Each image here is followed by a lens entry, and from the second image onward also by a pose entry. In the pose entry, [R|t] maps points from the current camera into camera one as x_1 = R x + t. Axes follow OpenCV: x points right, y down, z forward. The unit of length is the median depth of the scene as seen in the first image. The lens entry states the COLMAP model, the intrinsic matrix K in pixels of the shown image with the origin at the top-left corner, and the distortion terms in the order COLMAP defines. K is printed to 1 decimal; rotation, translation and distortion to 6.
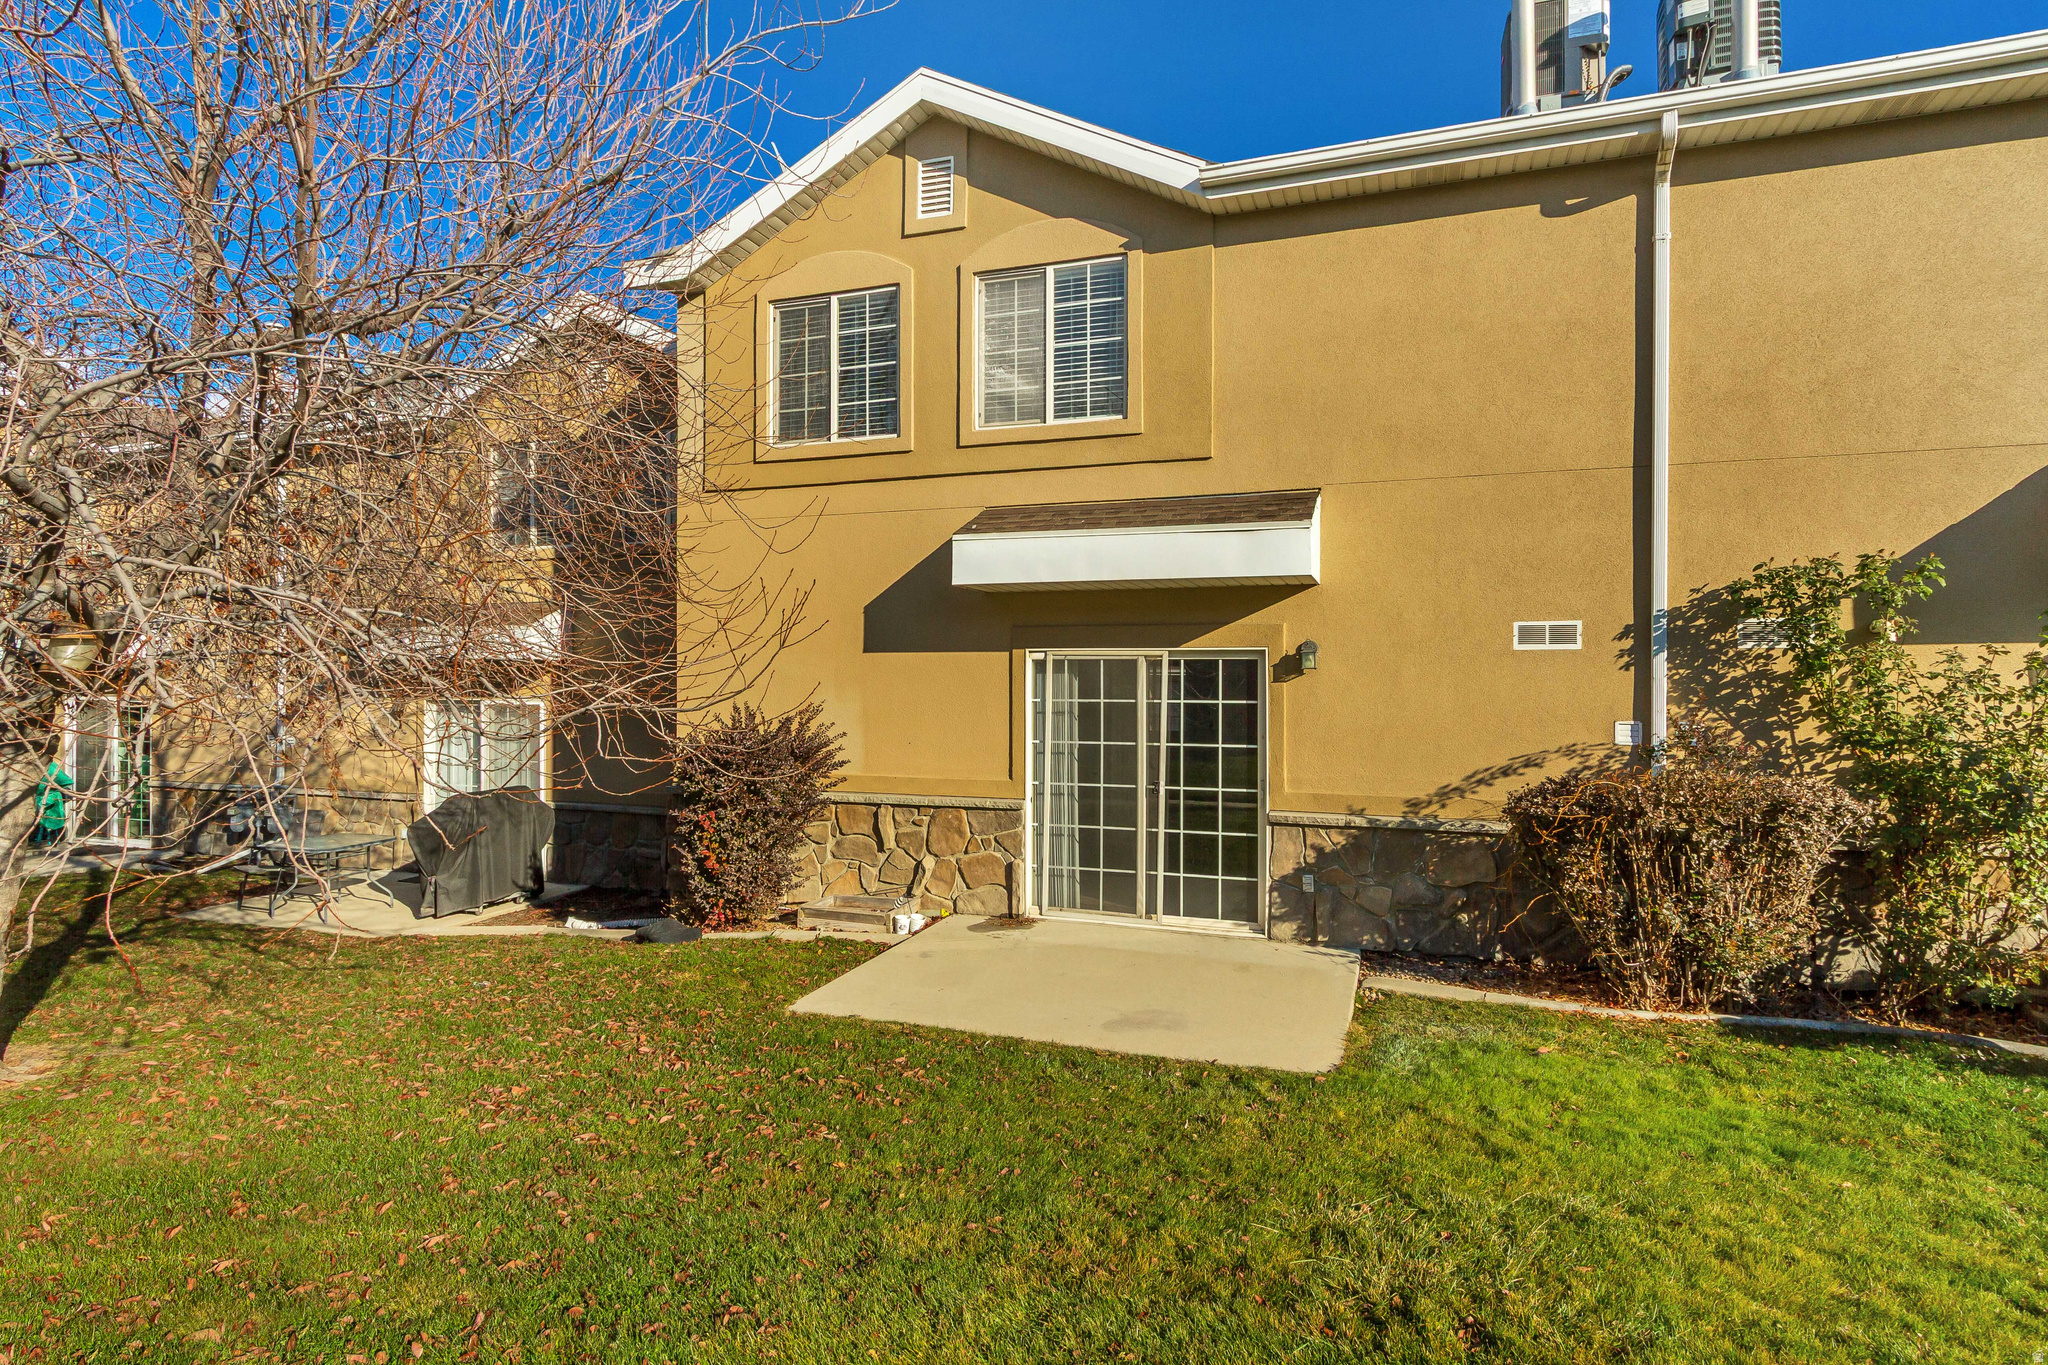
lens RADIAL K [[1068.5, 0, 1024.2], [0, 1068.5, 671.3], [0, 0, 1]] dist [0.009648, -0.000735]
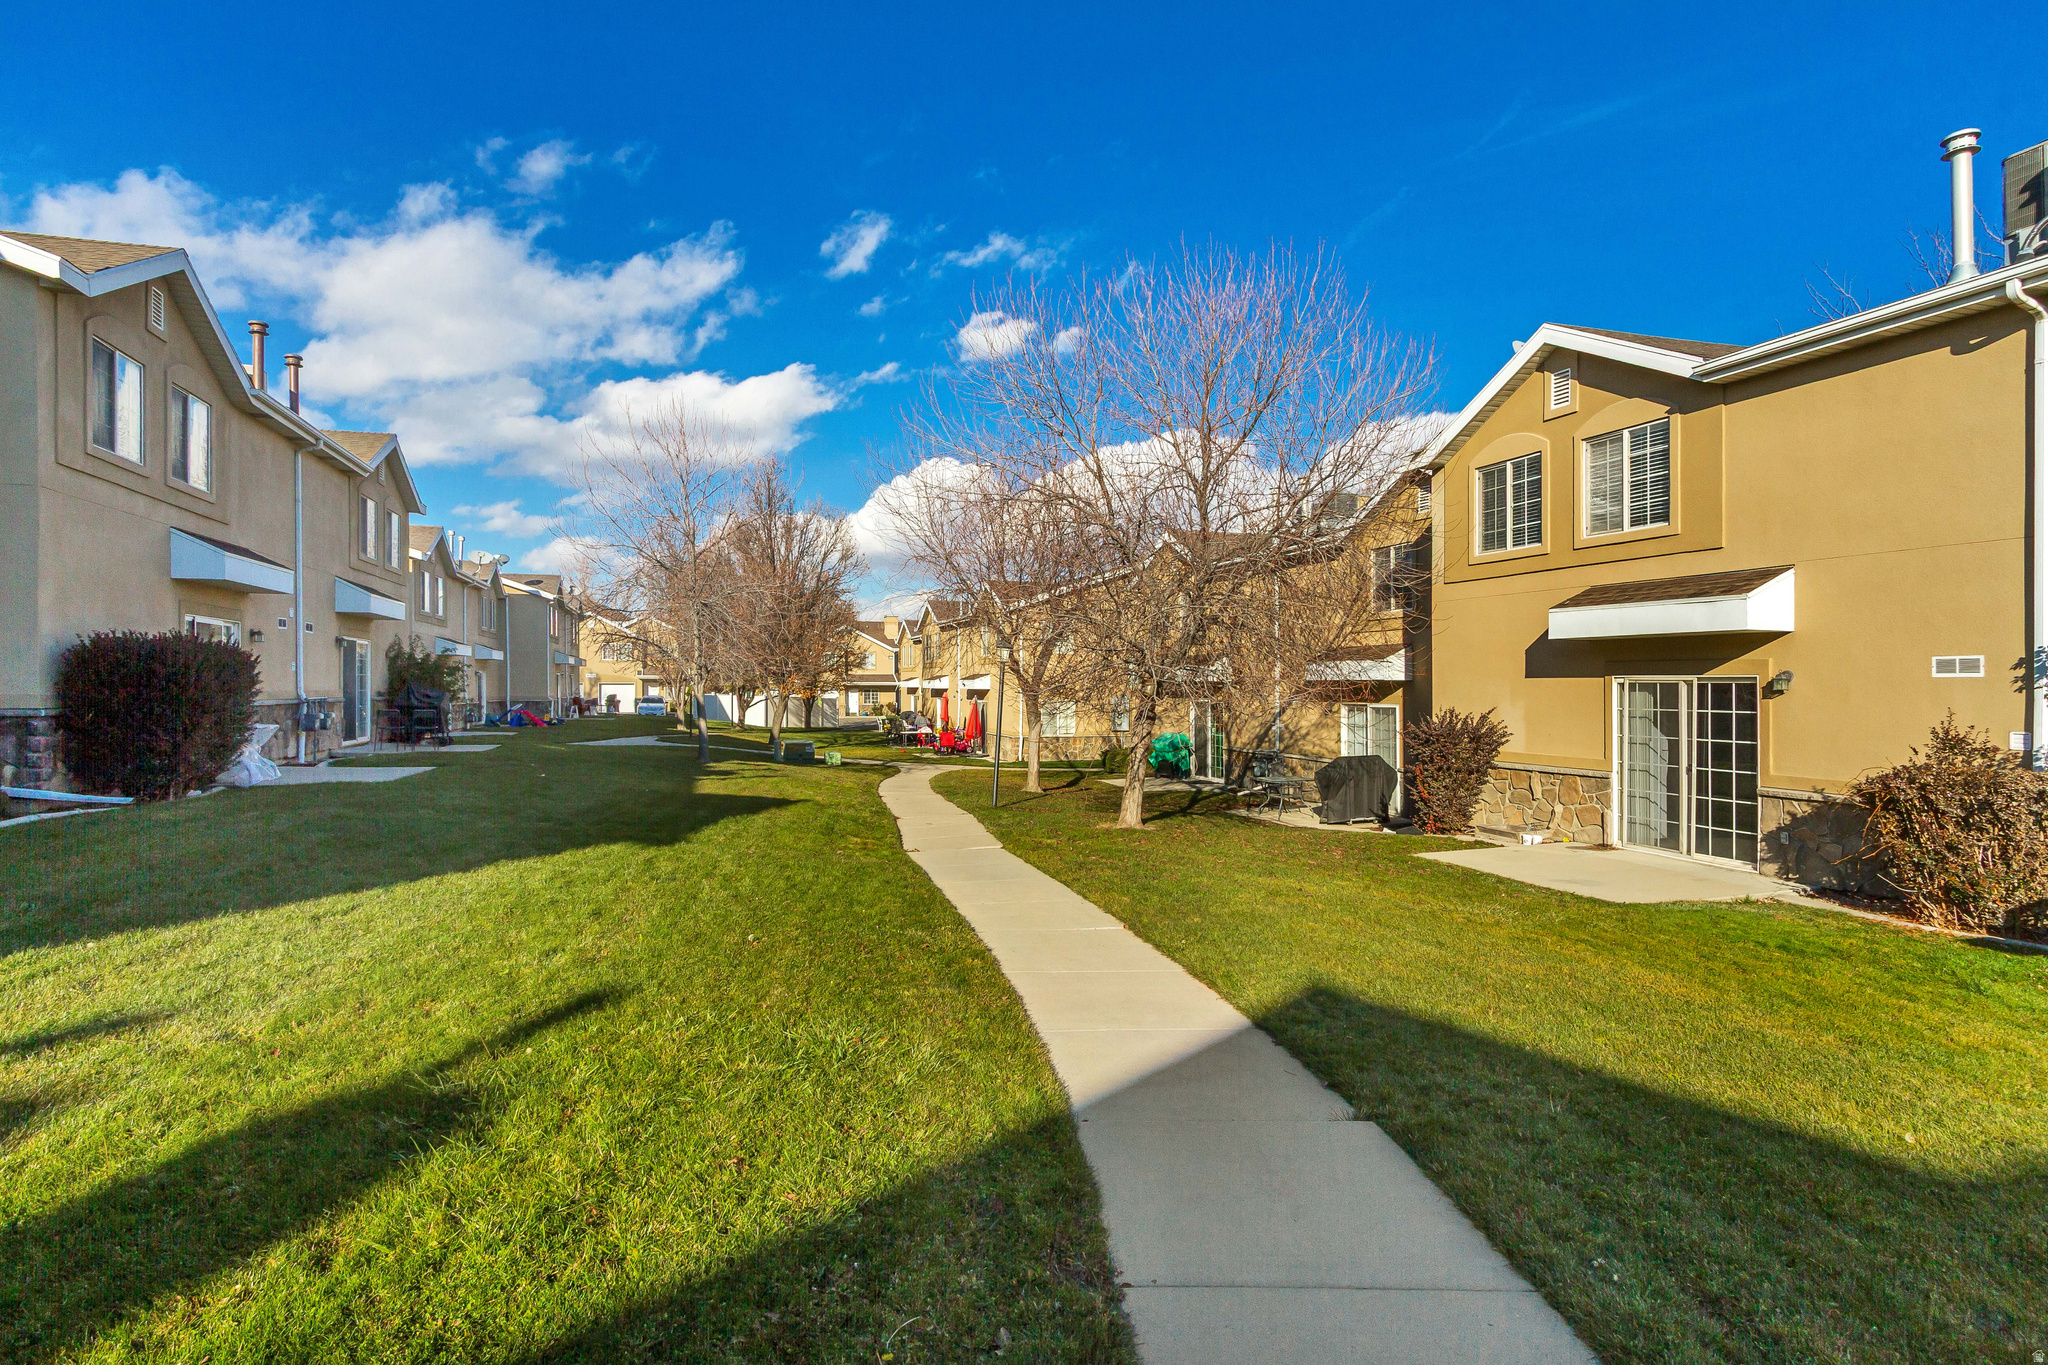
lens RADIAL K [[1068.5, 0, 1024.2], [0, 1068.5, 671.3], [0, 0, 1]] dist [0.009648, -0.000735]
pose [[0.610503, -0.010759, -0.791941, 0.724349], [0.006887, 0.999942, -0.008276, -0.020854], [0.791984, -0.000402, 0.610541, -0.646570]]
